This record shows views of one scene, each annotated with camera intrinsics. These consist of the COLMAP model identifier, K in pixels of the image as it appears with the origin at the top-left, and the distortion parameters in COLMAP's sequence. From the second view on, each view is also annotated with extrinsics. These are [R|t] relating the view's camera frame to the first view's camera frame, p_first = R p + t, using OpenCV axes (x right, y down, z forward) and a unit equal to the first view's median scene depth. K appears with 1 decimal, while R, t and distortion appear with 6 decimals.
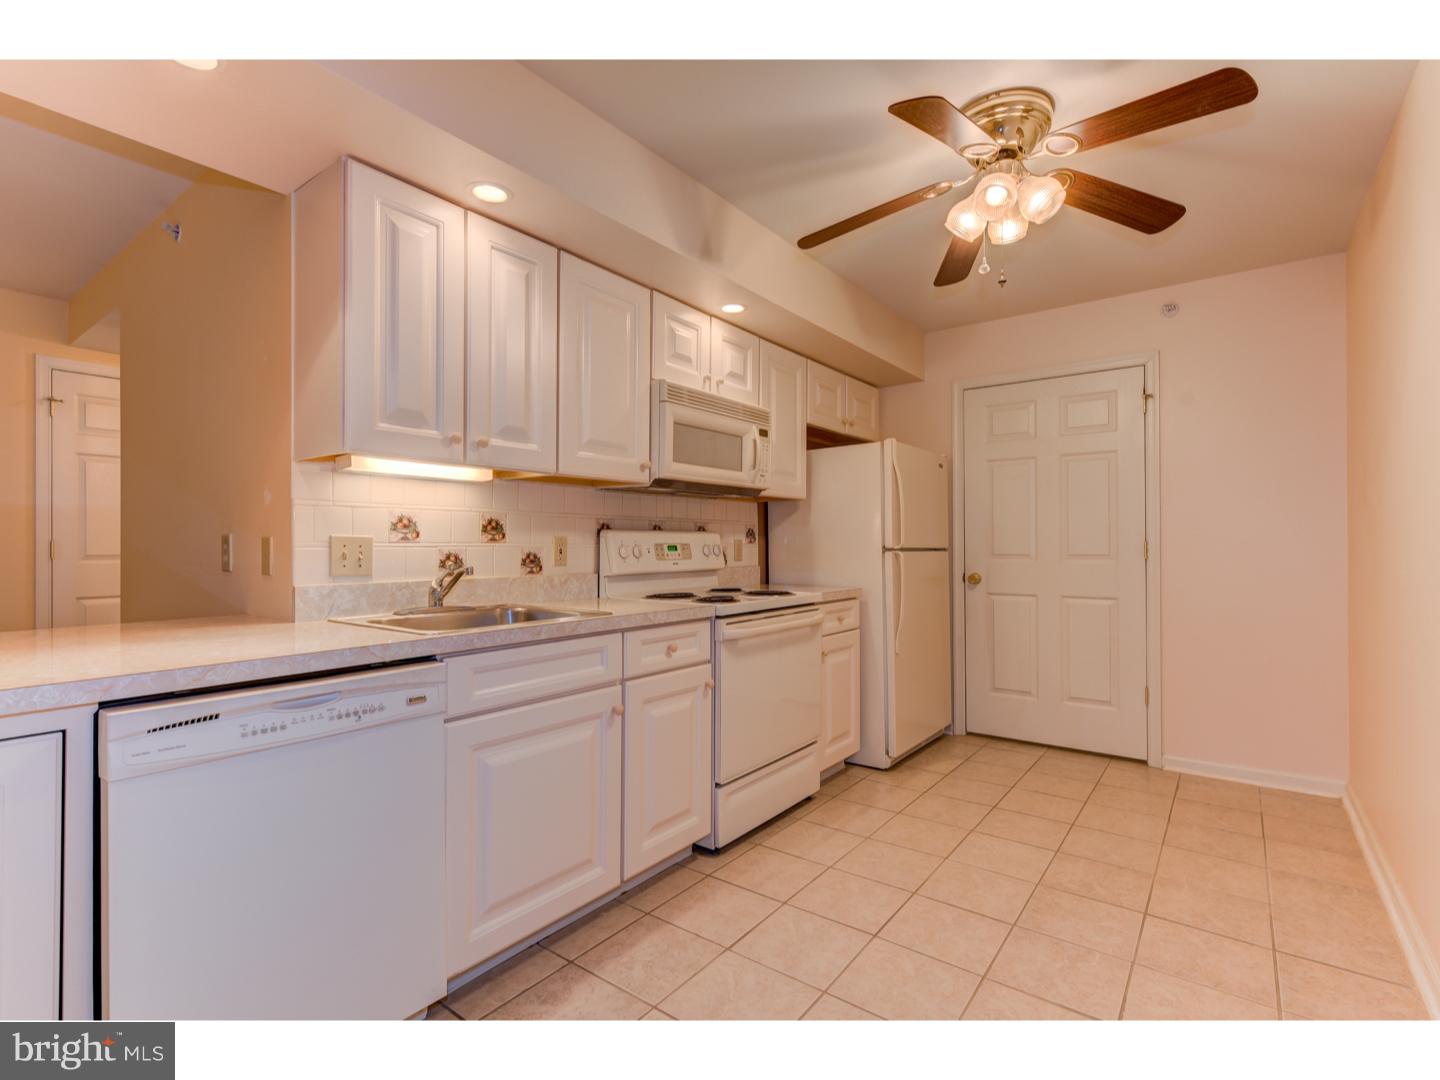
lens RADIAL K [[683.6, 0, 720.0], [0, 683.6, 540.0], [0, 0, 1]] dist [0.002892, -0.000485]
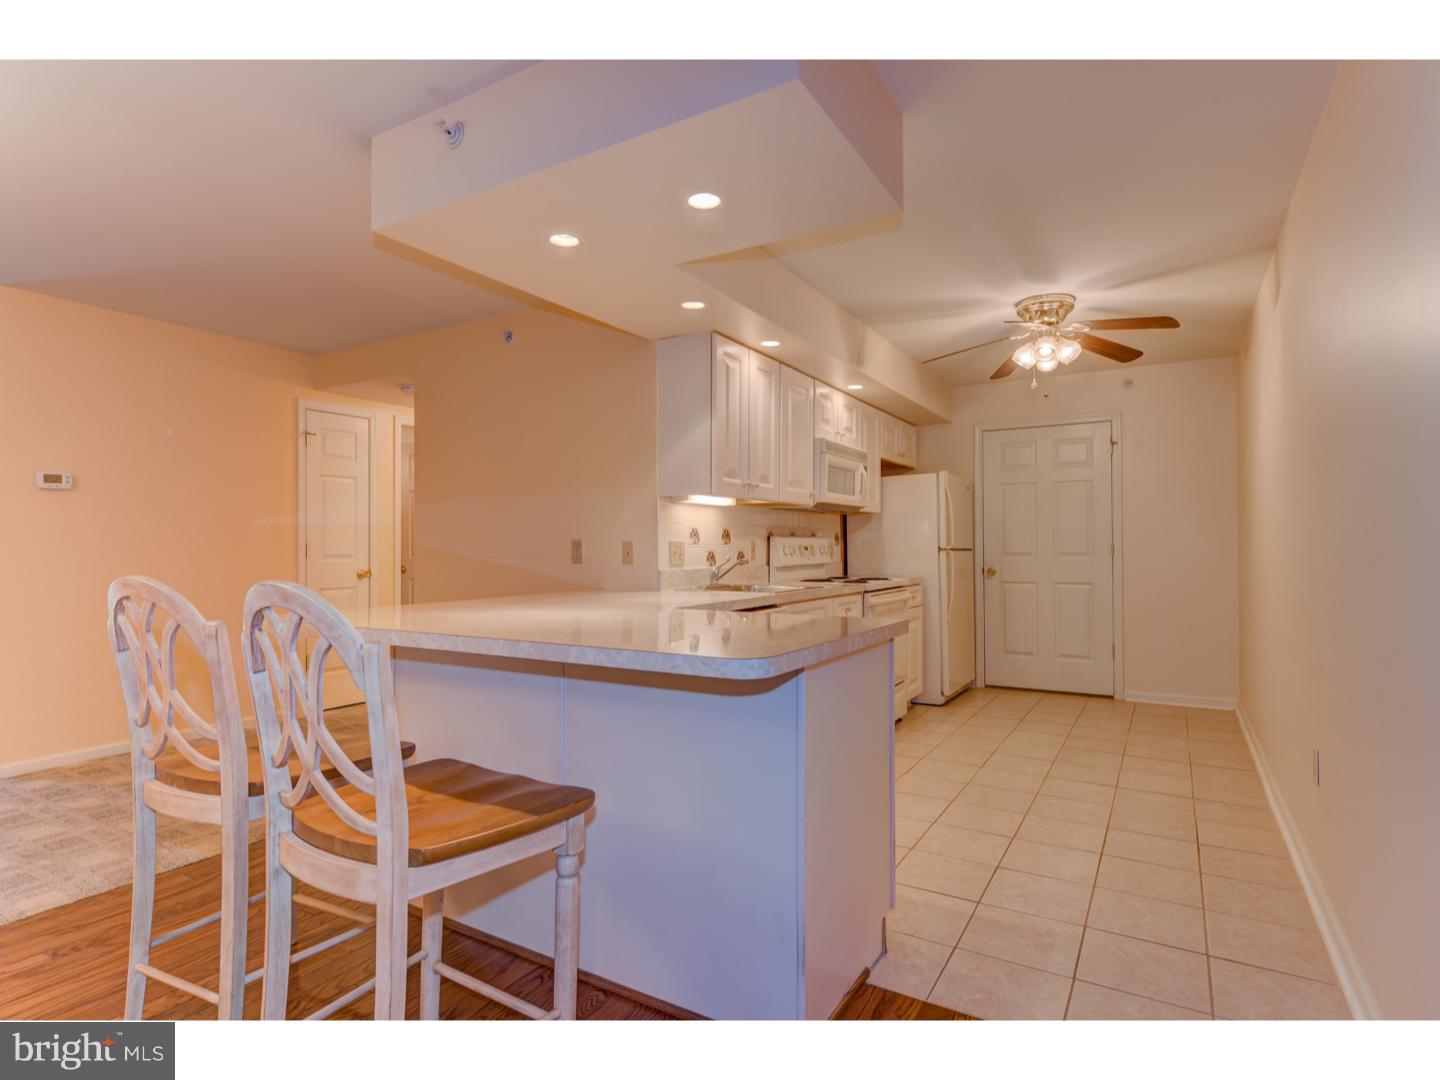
lens RADIAL K [[759.4, 0, 720.0], [0, 759.4, 540.0], [0, 0, 1]] dist [0.004145, 0.001405]
pose [[0.993910, -0.000355, 0.110192, -0.439460], [0.000664, 0.999996, -0.002765, -0.001762], [-0.110190, 0.002821, 0.993907, -0.585351]]
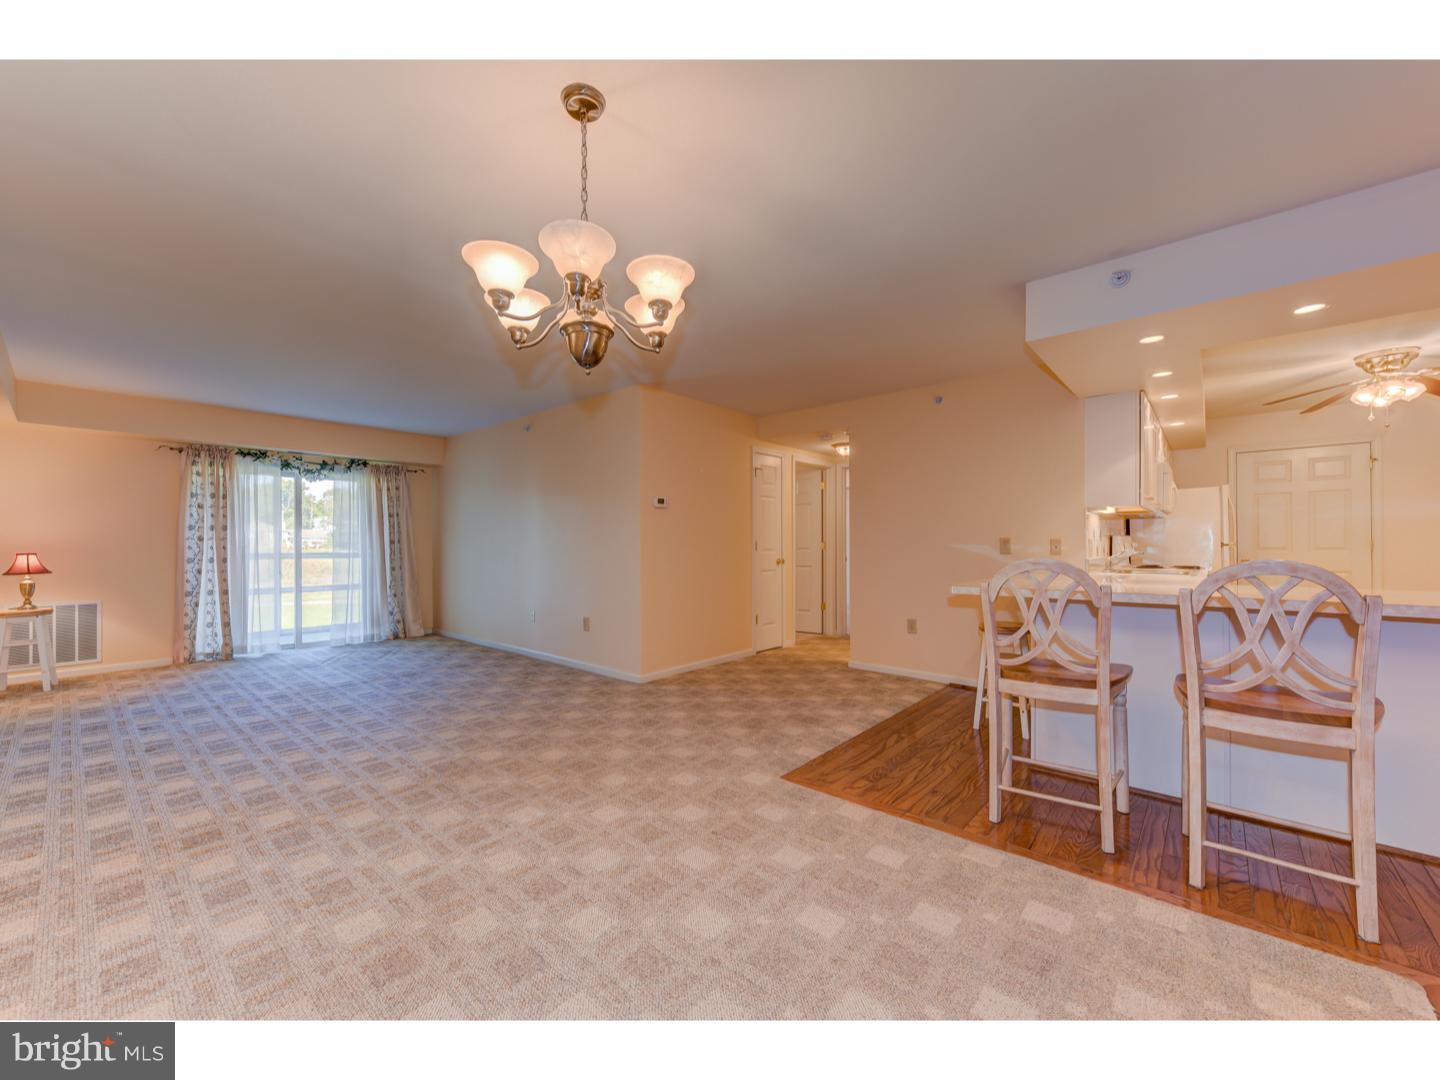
lens RADIAL K [[563.6, 0, 717.0], [0, 563.6, 544.2], [0, 0, 1]] dist [0.002065, -0.000522]
pose [[0.997110, -0.001786, -0.075954, -1.157225], [0.002360, 0.999969, 0.007462, -0.002477], [0.075938, -0.007619, 0.997083, -0.722680]]
